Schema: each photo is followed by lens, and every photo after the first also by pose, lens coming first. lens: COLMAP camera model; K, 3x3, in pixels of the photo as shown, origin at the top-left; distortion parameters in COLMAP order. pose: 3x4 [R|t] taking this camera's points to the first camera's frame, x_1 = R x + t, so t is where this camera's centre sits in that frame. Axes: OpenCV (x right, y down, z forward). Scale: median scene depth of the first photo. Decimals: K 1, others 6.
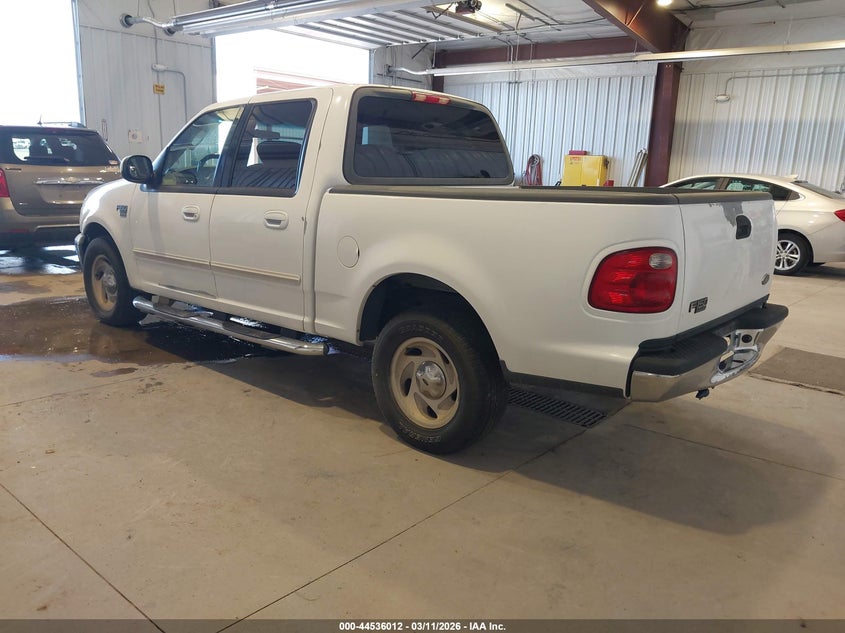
lens RADIAL K [[650.2, 0, 429.4], [0, 650.2, 317.4], [0, 0, 1]] dist [0.033038, -0.081257]
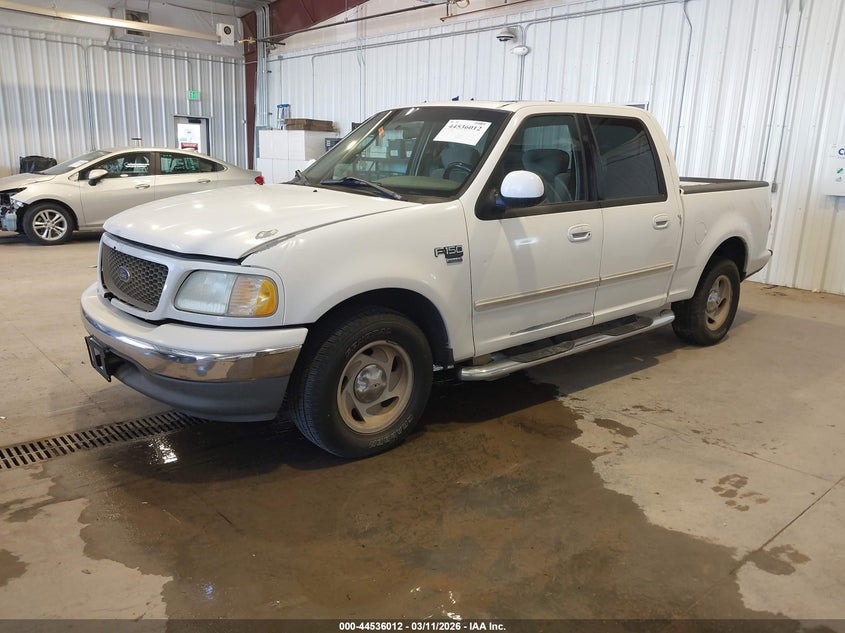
lens RADIAL K [[650.2, 0, 429.4], [0, 650.2, 317.4], [0, 0, 1]] dist [0.033038, -0.081257]
pose [[0.172114, -0.268867, 0.947675, -1.257021], [0.203846, 0.950929, 0.232768, -0.292791], [-0.963755, 0.153117, 0.218476, 0.989919]]
